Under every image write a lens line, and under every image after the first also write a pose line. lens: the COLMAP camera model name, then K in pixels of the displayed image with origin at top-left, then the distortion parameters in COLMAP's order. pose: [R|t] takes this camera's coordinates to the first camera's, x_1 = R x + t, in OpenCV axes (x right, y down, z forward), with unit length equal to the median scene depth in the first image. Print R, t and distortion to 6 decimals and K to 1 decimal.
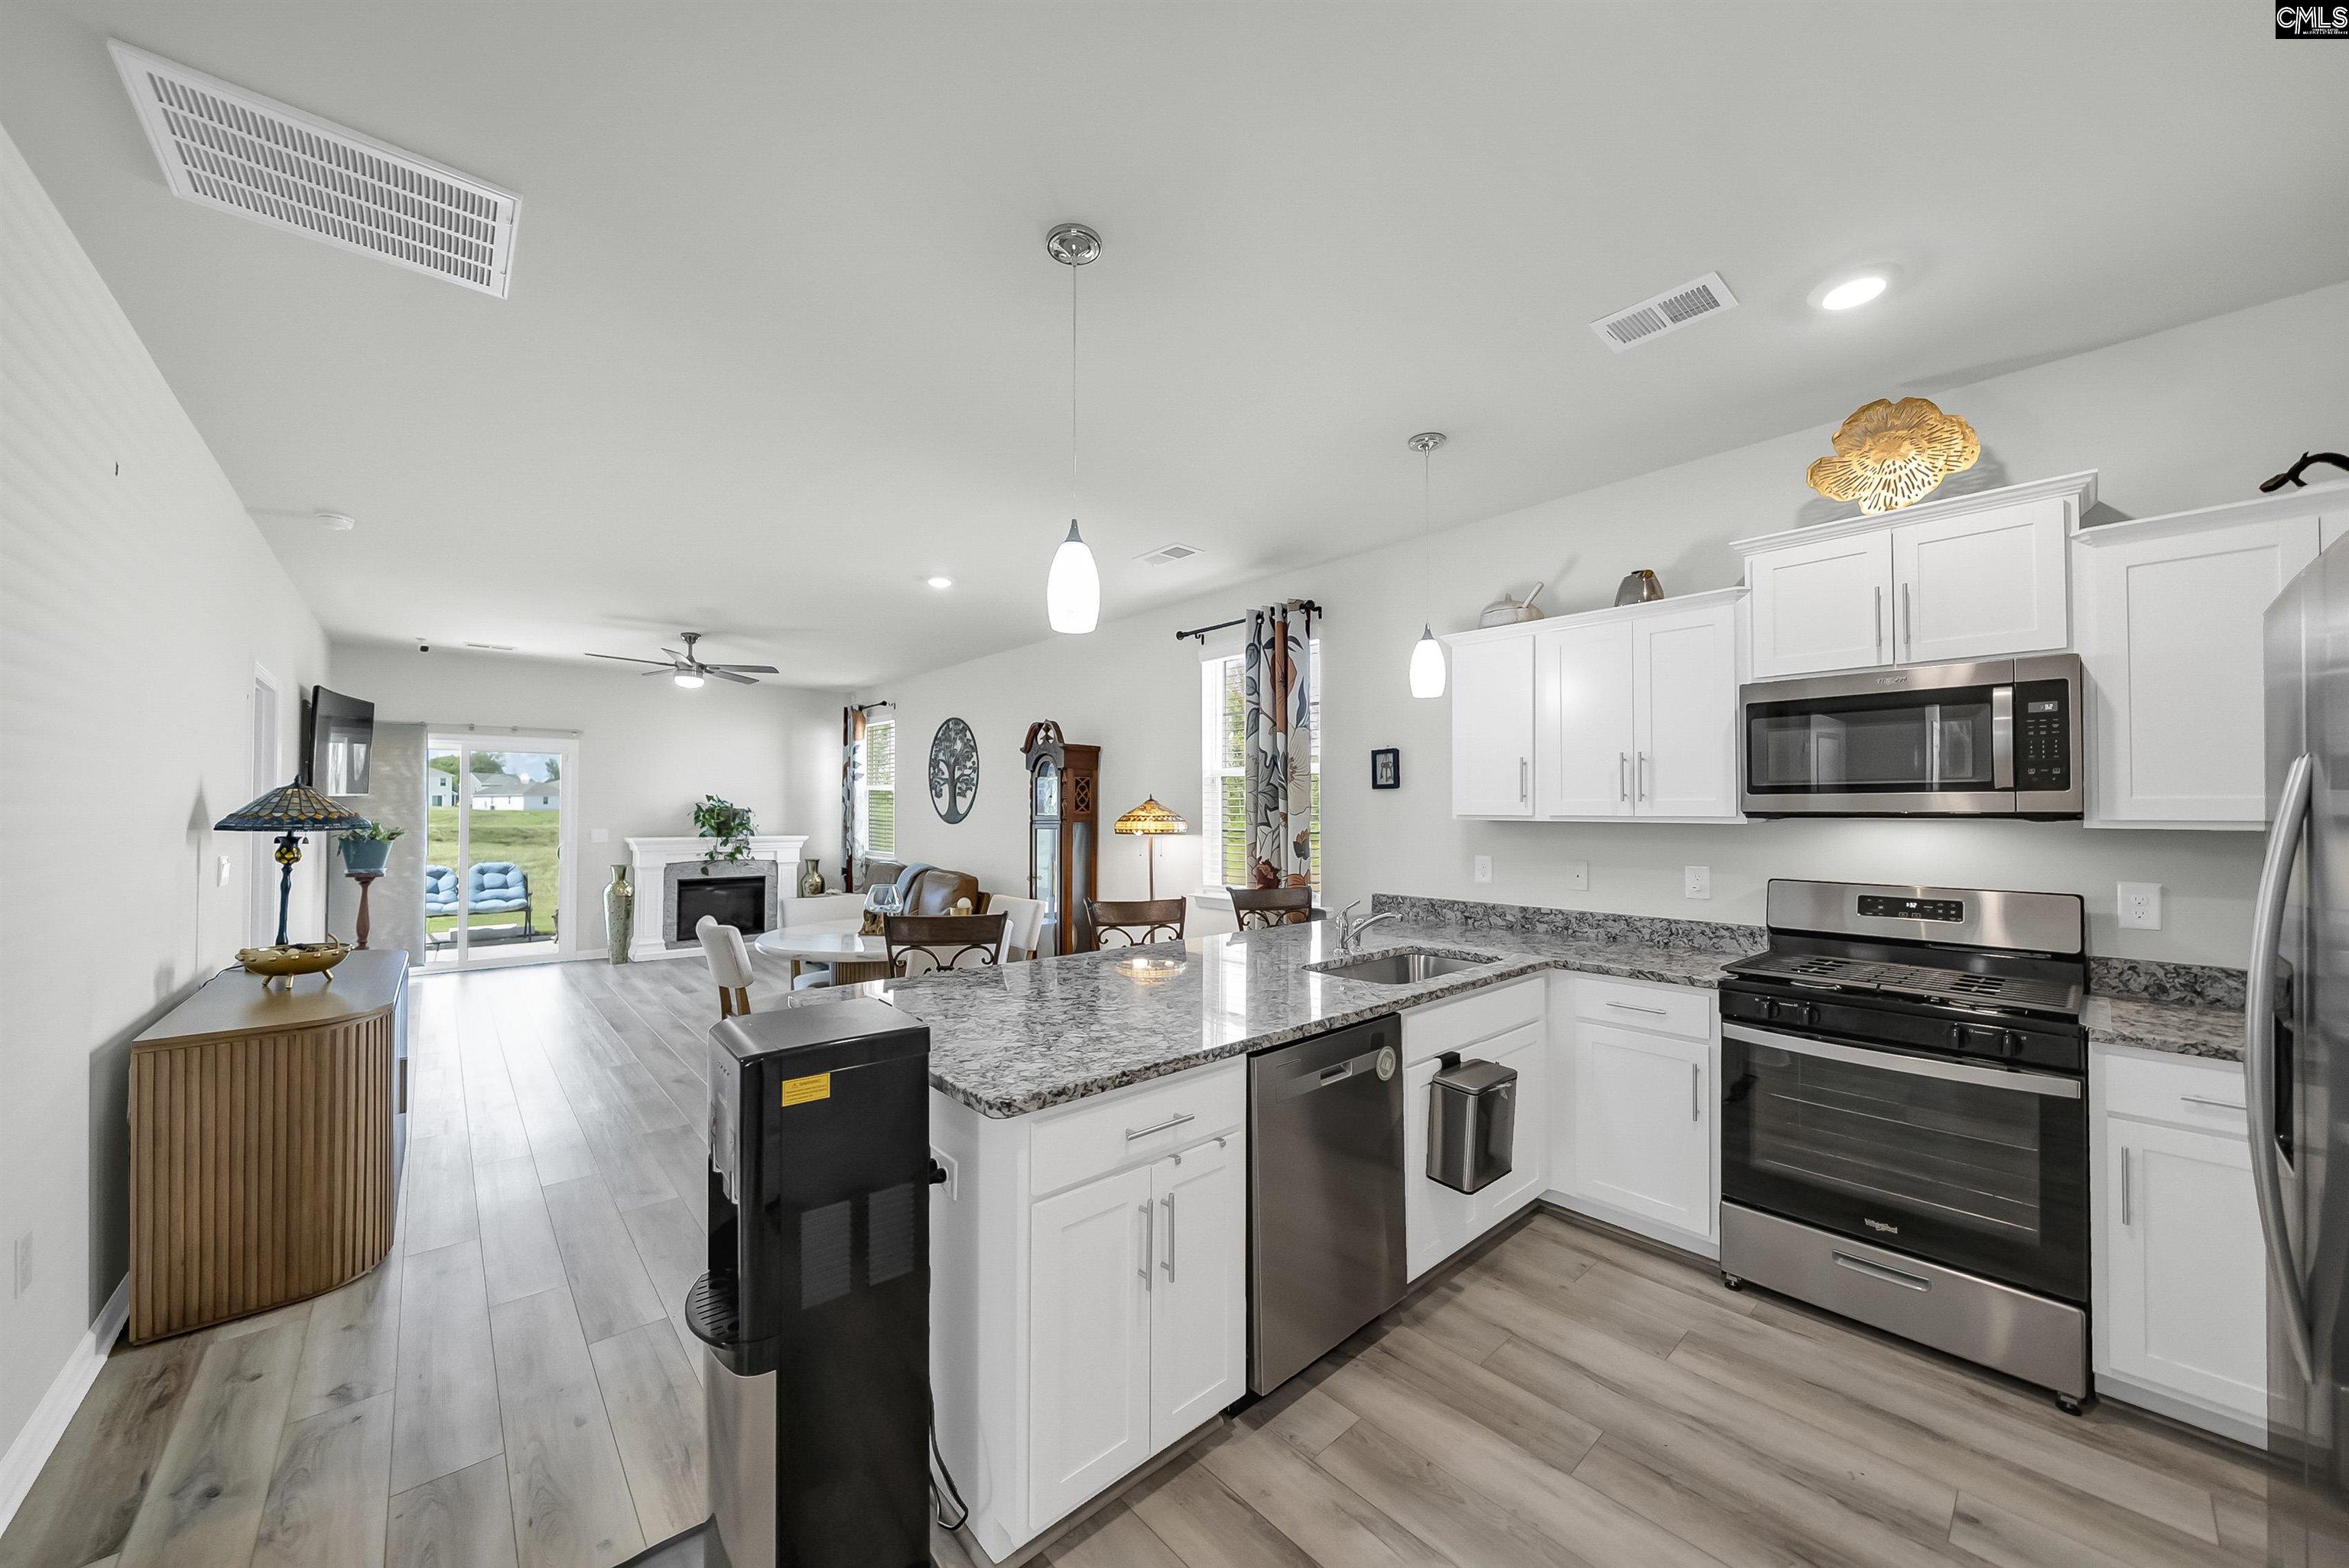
lens RADIAL K [[869.3, 0, 1172.8], [0, 869.3, 803.5], [0, 0, 1]] dist [-0.016846, 0.001004]
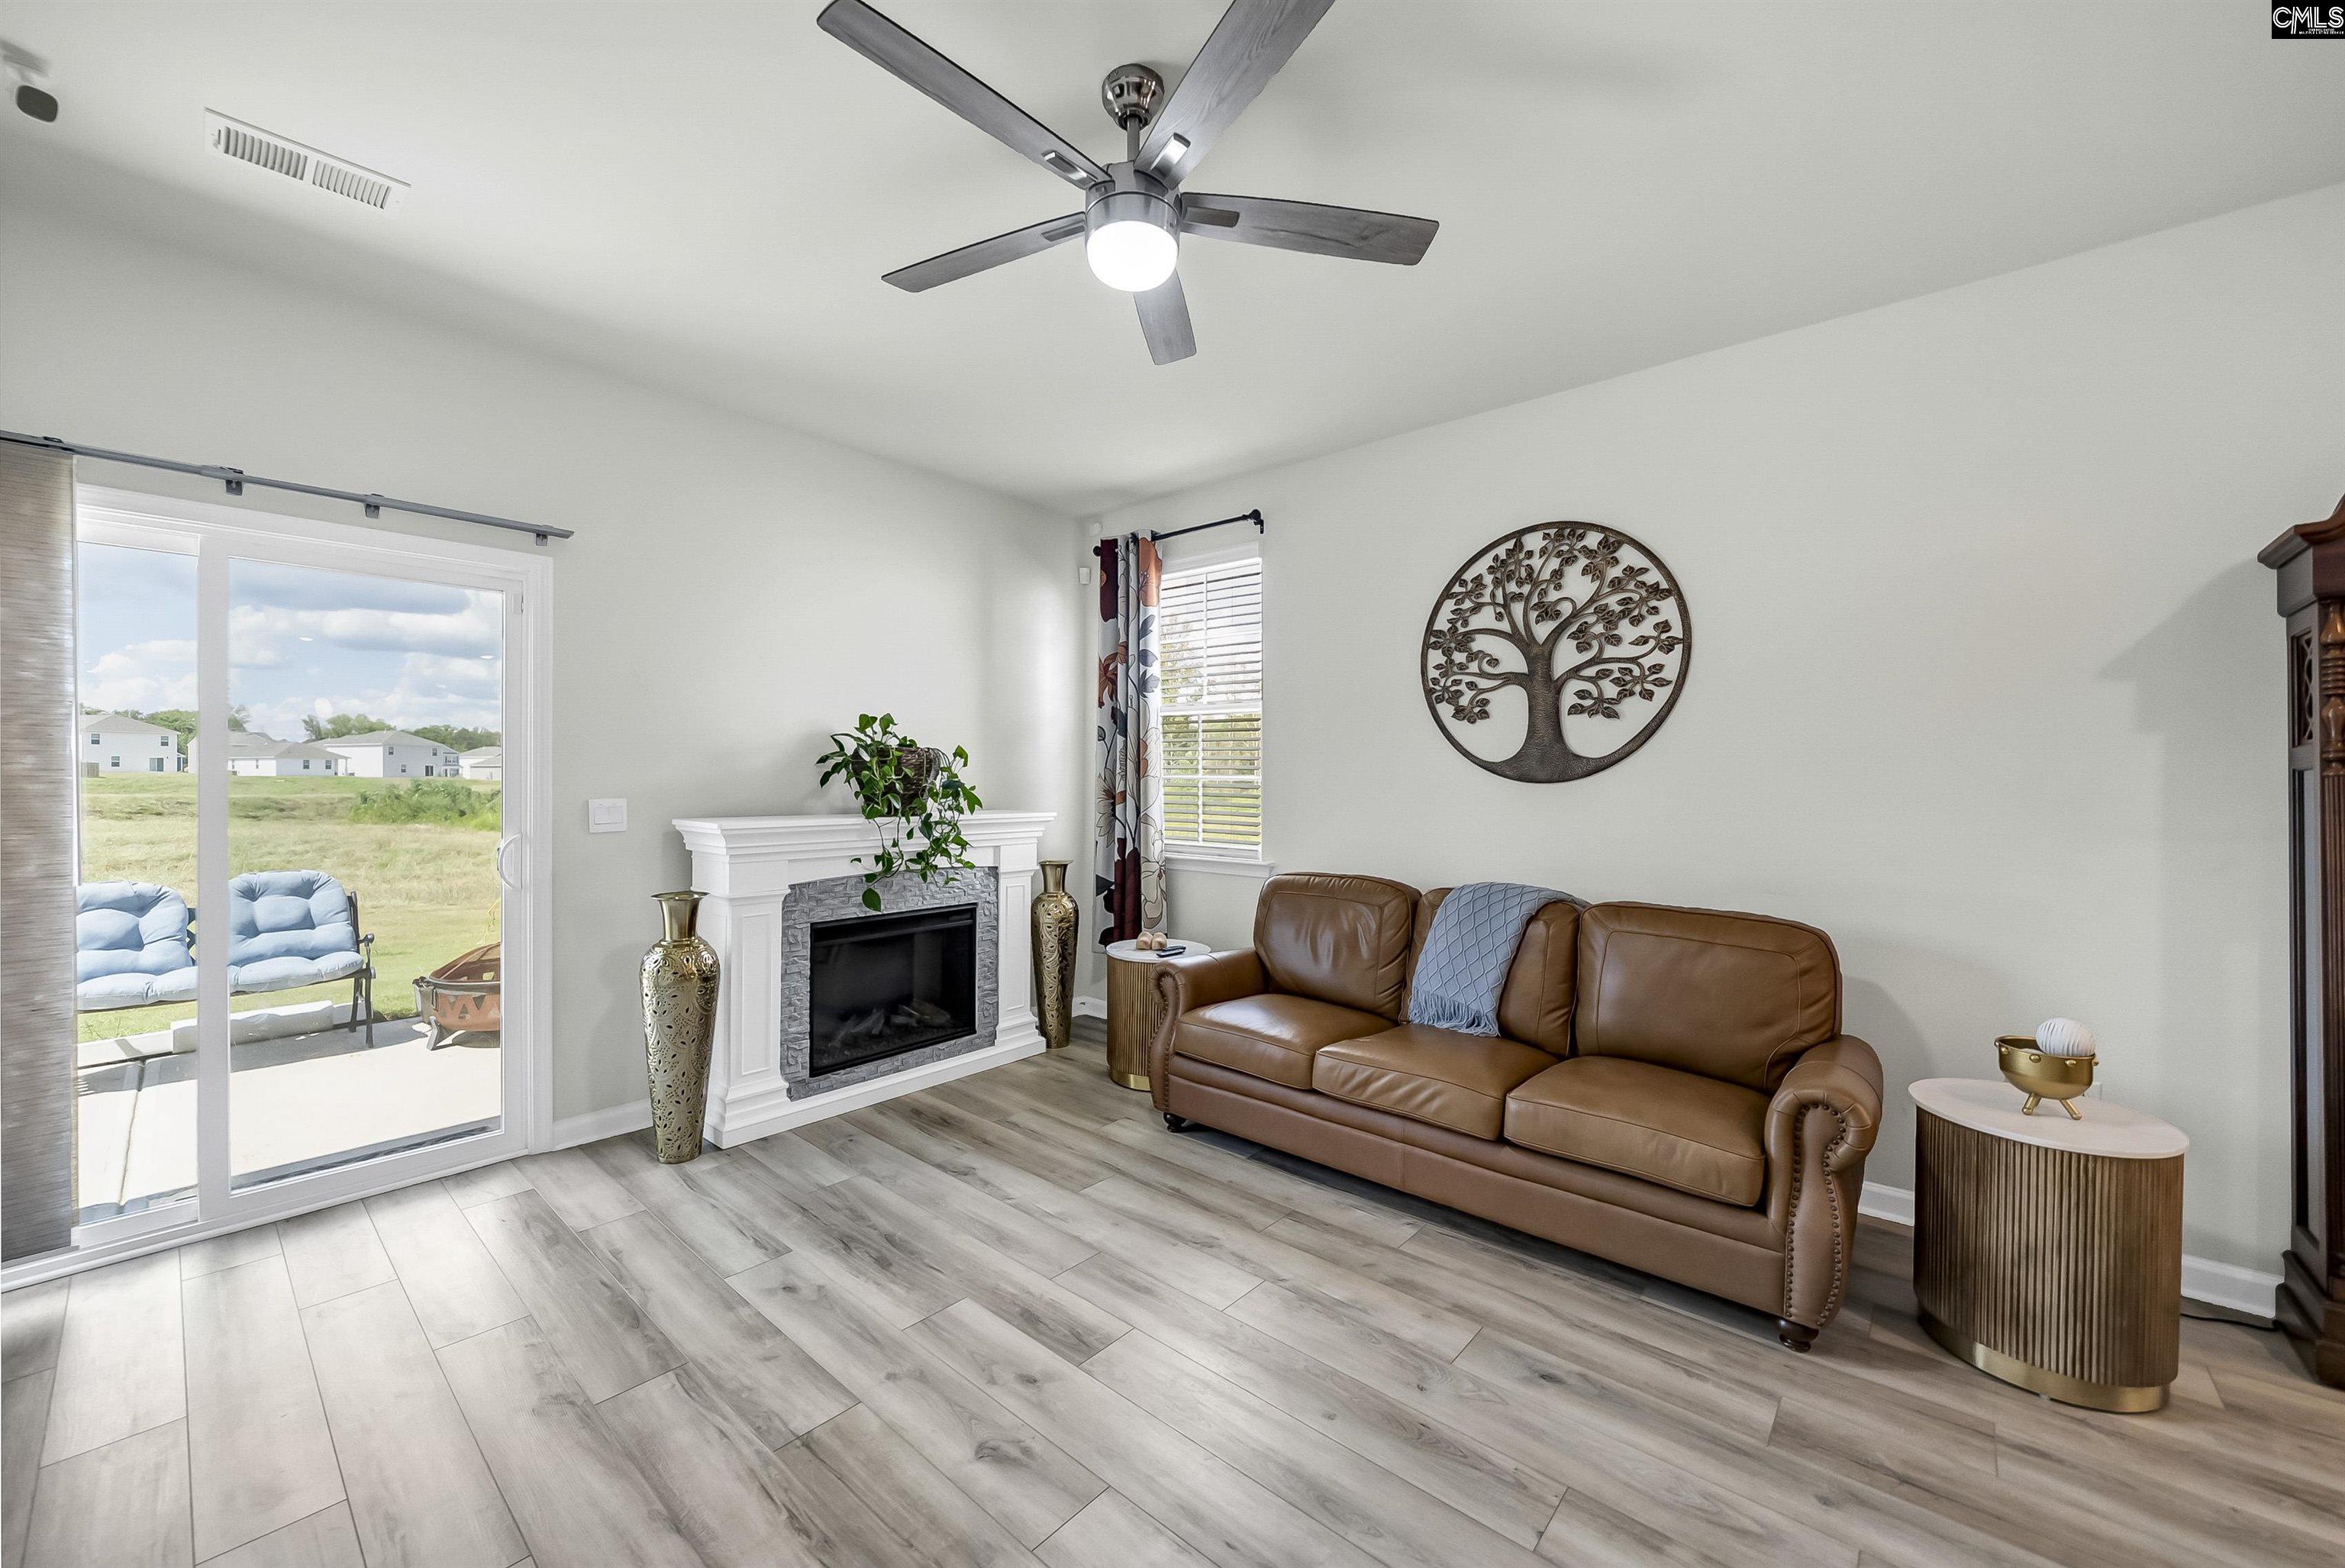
lens RADIAL K [[931.7, 0, 1157.9], [0, 931.7, 789.5], [0, 0, 1]] dist [-0.004729, -0.000238]
pose [[0.993349, -0.000418, 0.115143, -0.445366], [-0.001849, 0.999806, 0.019586, 0.016770], [-0.115128, -0.019668, 0.993156, 0.534228]]
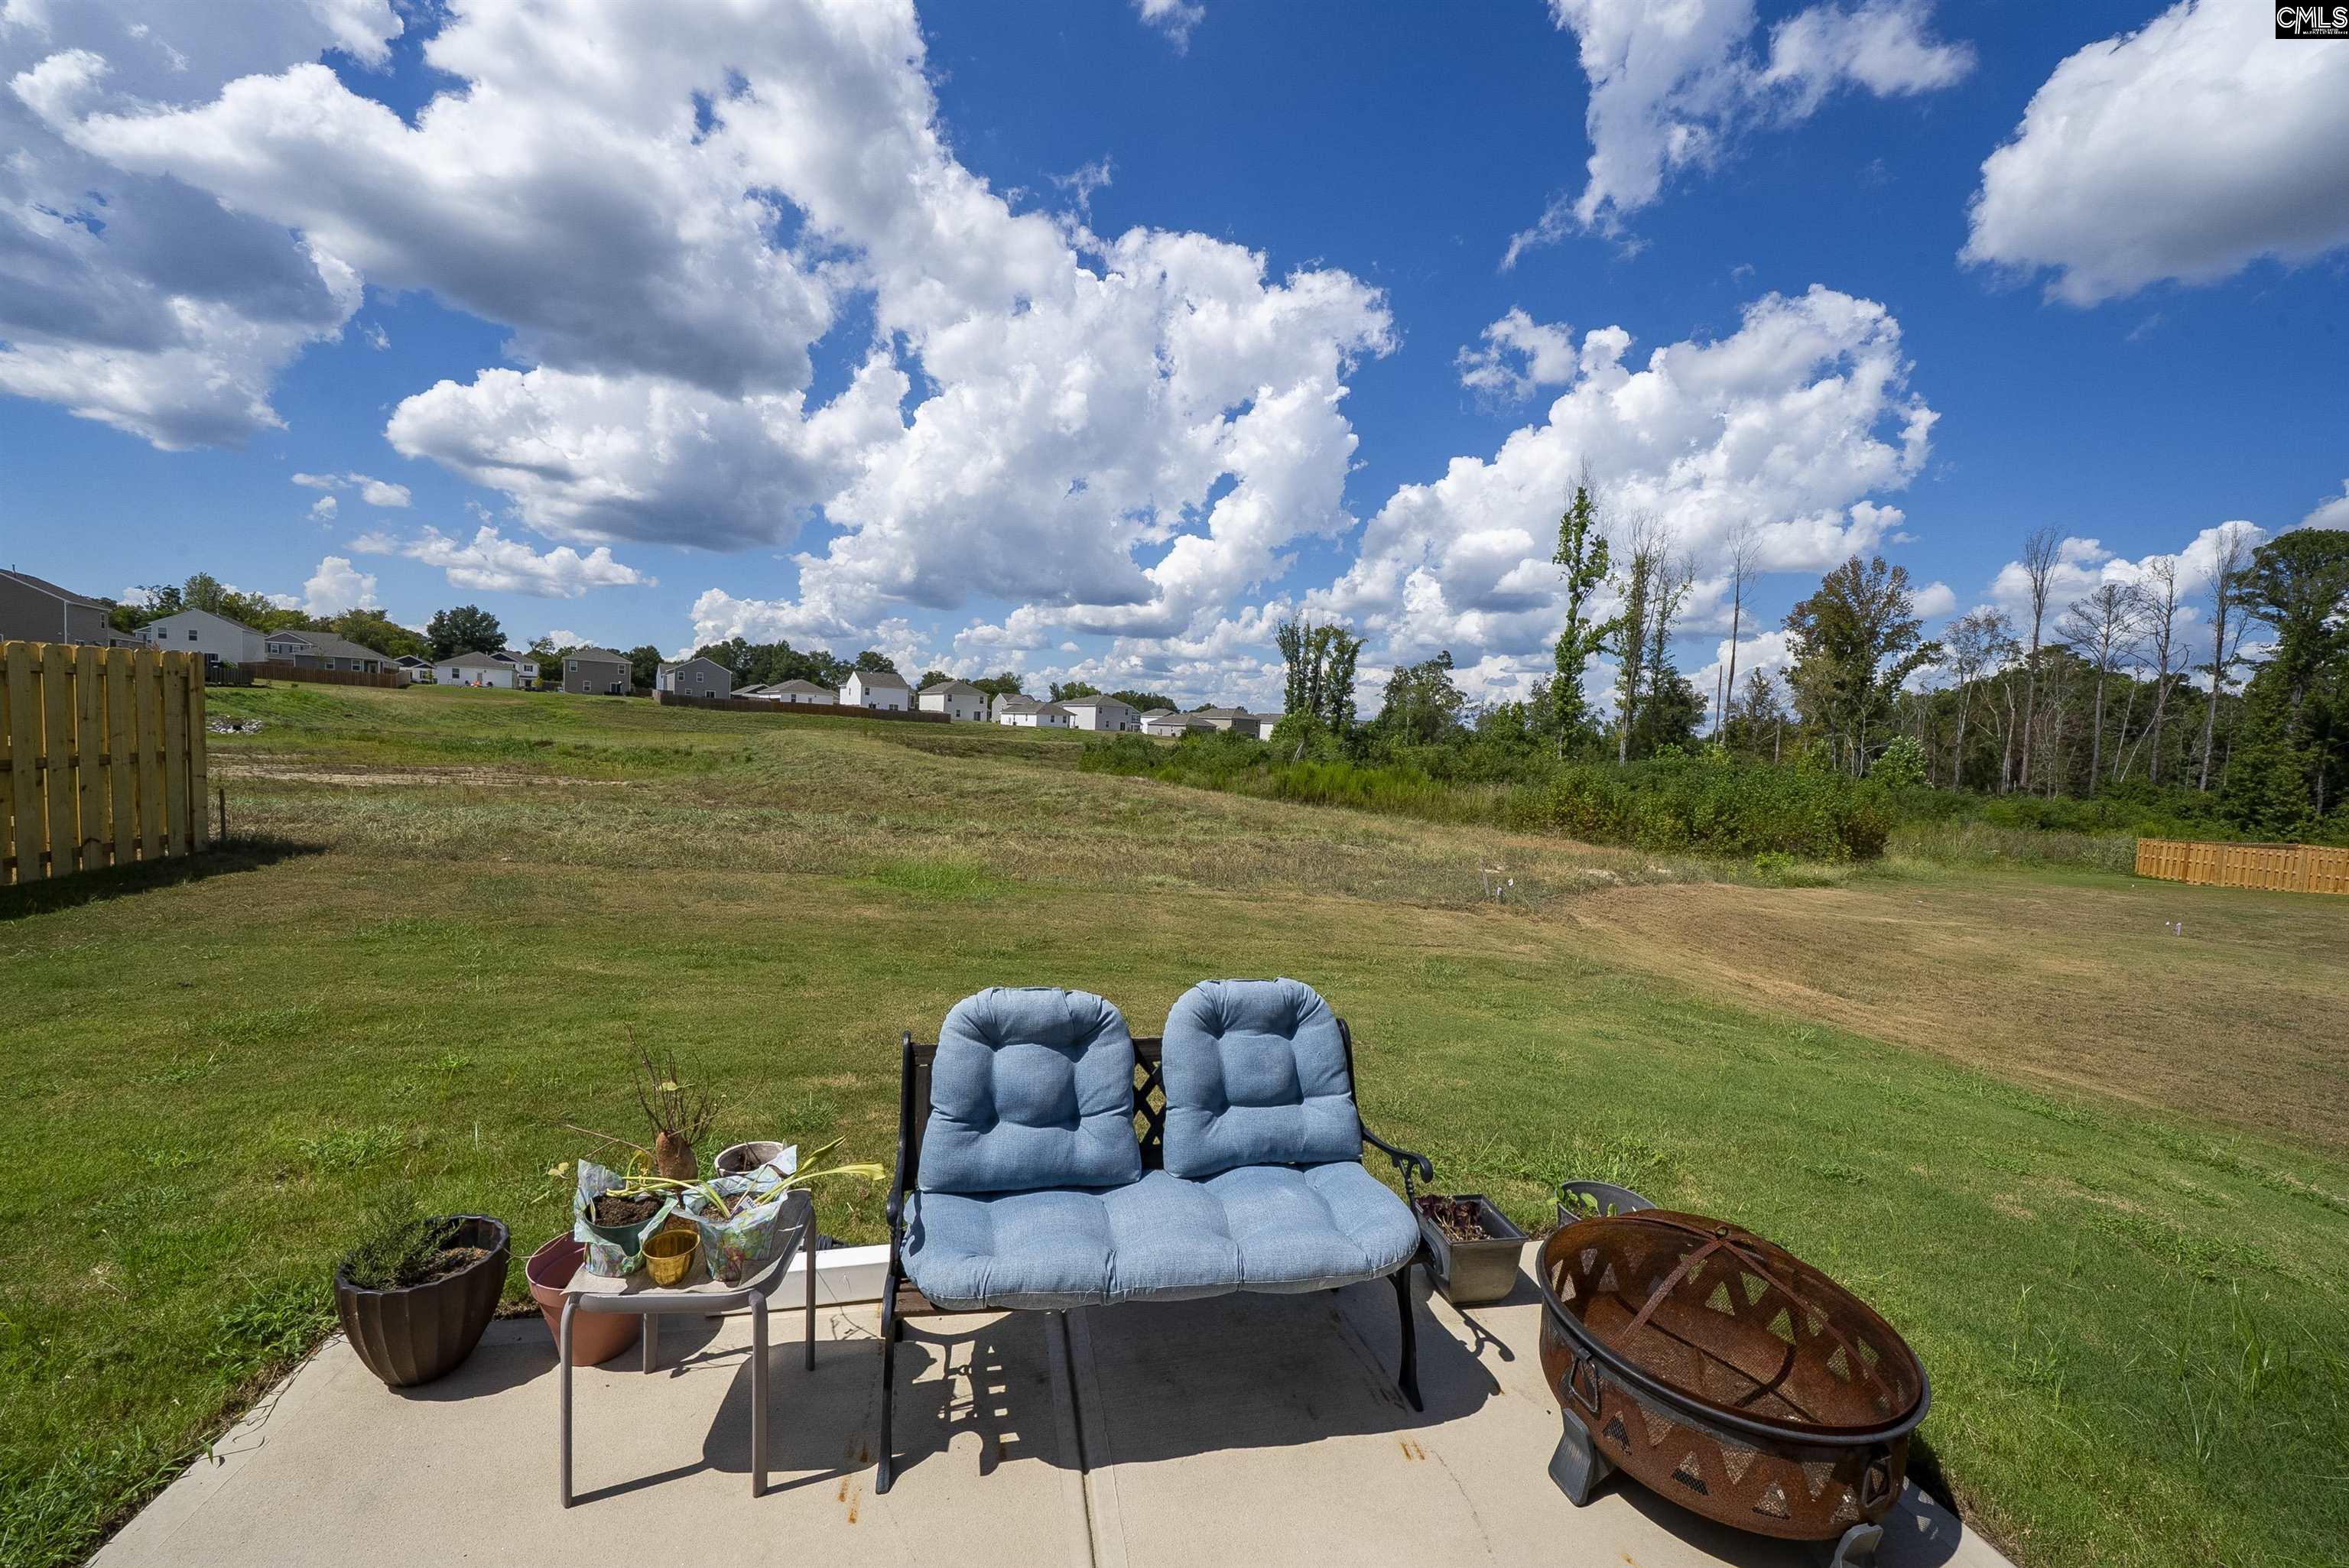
lens RADIAL K [[869.3, 0, 1163.9], [0, 869.3, 782.4], [0, 0, 1]] dist [-0.016846, 0.001004]
pose [[0.879339, 0.071066, -0.470863, -0.811055], [-0.046291, 0.996875, 0.064005, -0.002848], [0.473940, -0.034485, 0.879881, 0.898422]]
